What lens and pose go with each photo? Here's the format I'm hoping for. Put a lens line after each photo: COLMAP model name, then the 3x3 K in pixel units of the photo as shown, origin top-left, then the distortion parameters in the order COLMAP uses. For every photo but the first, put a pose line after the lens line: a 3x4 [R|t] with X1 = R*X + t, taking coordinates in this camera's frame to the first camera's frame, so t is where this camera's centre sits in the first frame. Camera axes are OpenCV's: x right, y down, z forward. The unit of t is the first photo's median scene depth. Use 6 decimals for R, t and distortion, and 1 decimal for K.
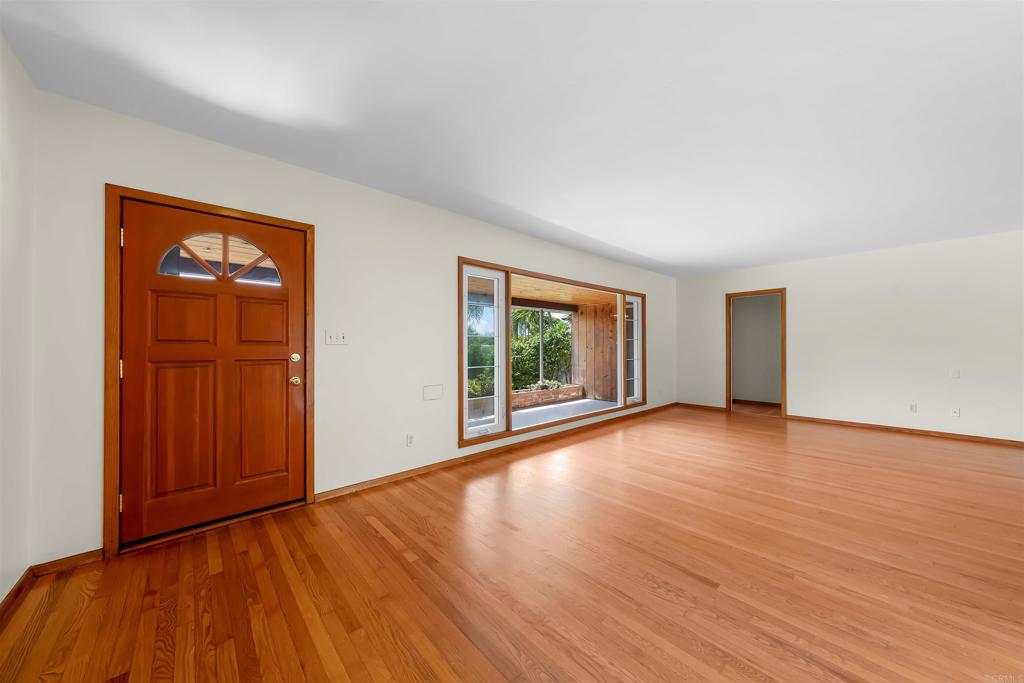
lens RADIAL K [[355.2, 0, 514.7], [0, 355.2, 343.8], [0, 0, 1]] dist [-0.001879, -0.000203]
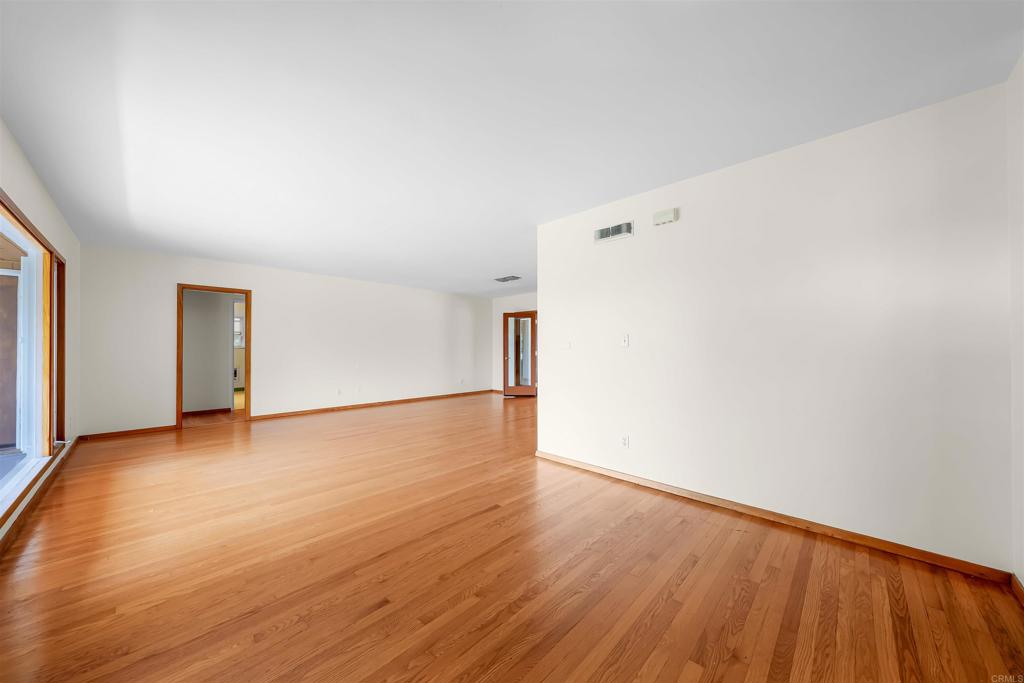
lens RADIAL K [[355.2, 0, 521.6], [0, 355.2, 350.9], [0, 0, 1]] dist [-0.001879, -0.000203]
pose [[-0.081240, -0.007229, 0.996668, -0.365351], [-0.008092, 0.999946, 0.006593, 0.001778], [-0.996662, -0.007530, -0.081294, 0.391791]]
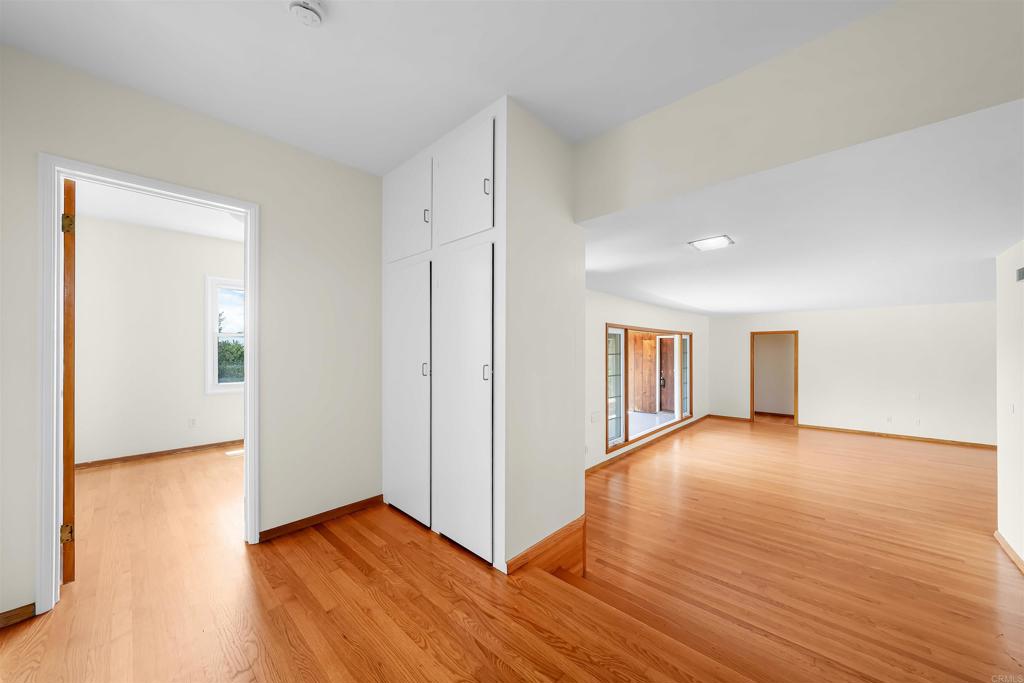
lens RADIAL K [[355.2, 0, 512.0], [0, 355.2, 349.7], [0, 0, 1]] dist [-0.001879, -0.000203]
pose [[0.997691, -0.003767, 0.067814, -0.509924], [0.003496, 0.999985, 0.004103, -0.113209], [-0.067828, -0.003857, 0.997690, -0.340070]]
